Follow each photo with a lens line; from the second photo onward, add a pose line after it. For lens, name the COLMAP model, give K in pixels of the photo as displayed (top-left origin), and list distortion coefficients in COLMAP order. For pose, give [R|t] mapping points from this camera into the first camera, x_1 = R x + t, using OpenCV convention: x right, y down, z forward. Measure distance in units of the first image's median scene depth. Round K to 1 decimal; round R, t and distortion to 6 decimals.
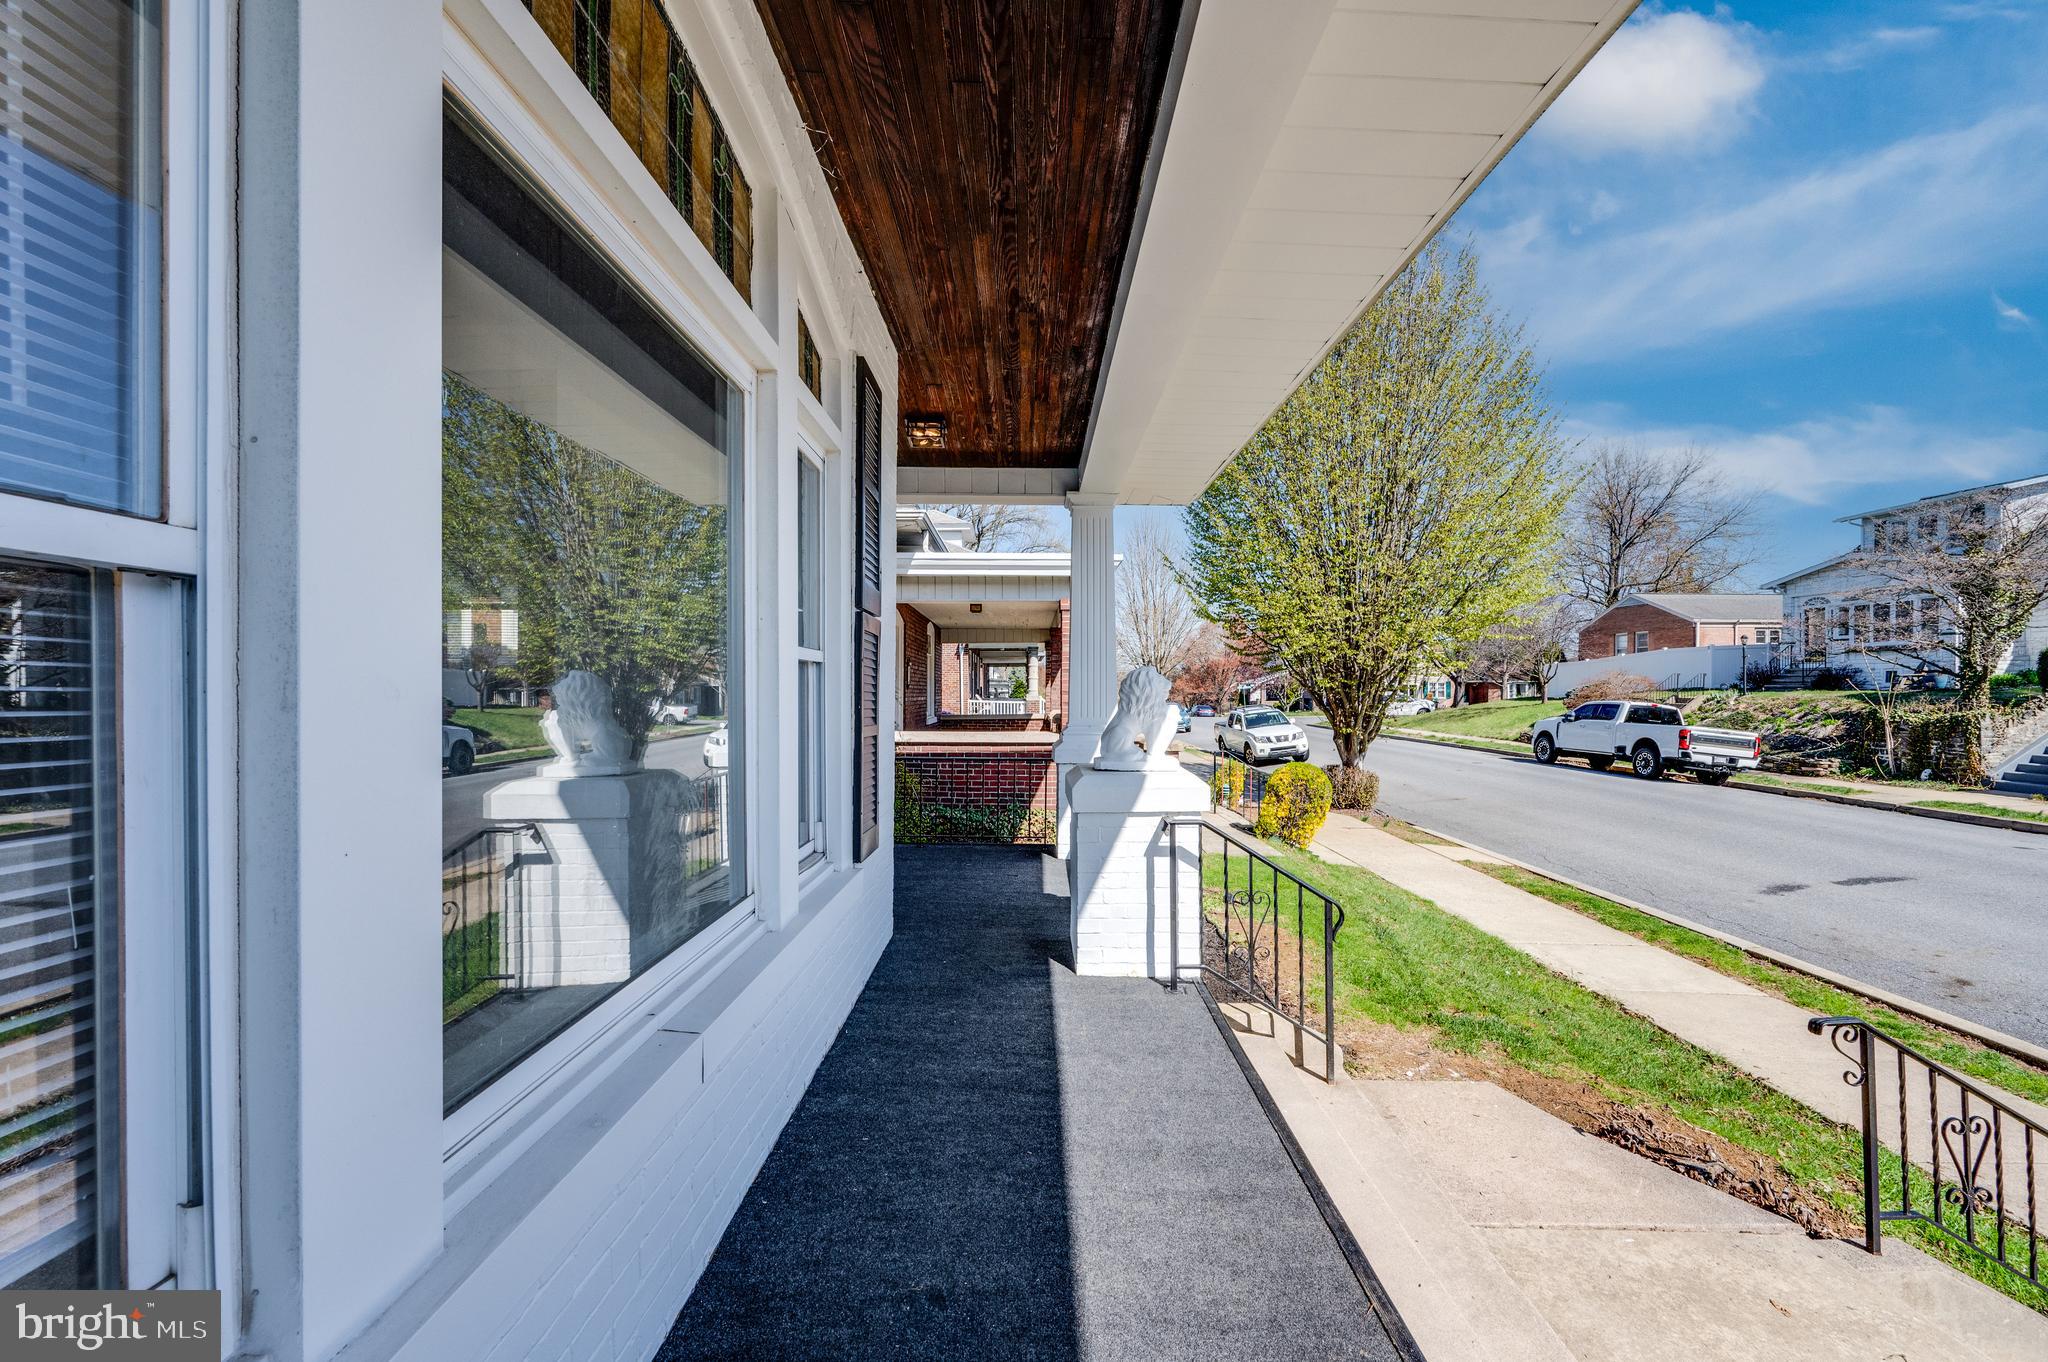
lens RADIAL K [[810.8, 0, 1033.6], [0, 810.8, 680.7], [0, 0, 1]] dist [-0.003051, -0.000419]
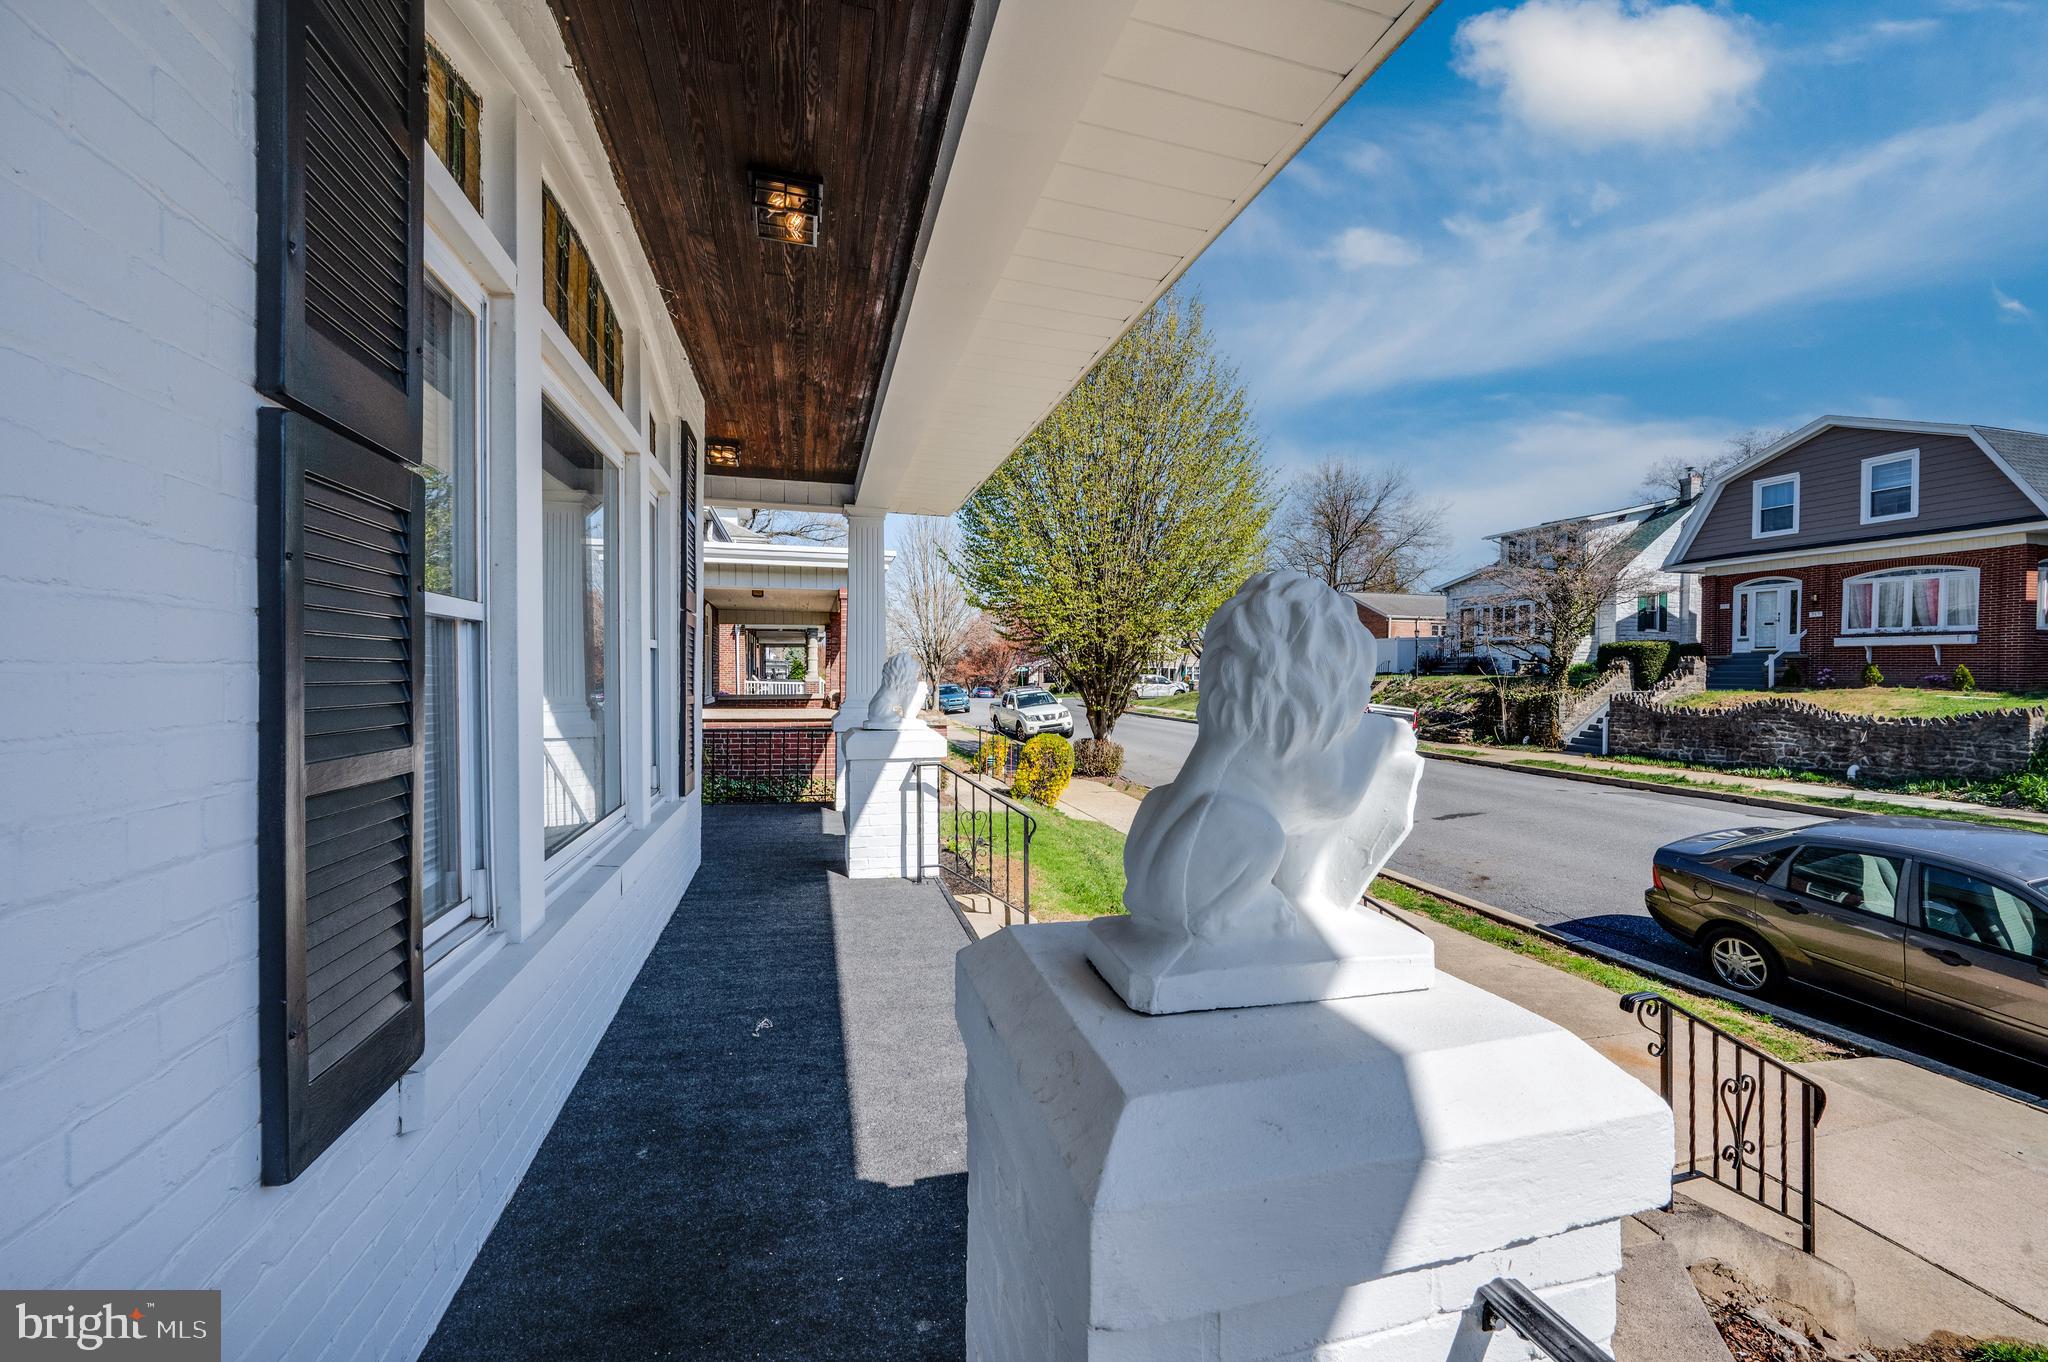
lens RADIAL K [[810.8, 0, 1033.6], [0, 810.8, 680.7], [0, 0, 1]] dist [-0.003051, -0.000419]
pose [[0.964713, 0.002570, 0.263290, -0.002110], [-0.008465, 0.999738, 0.021259, -0.000797], [-0.263166, -0.022737, 0.964483, -0.128145]]
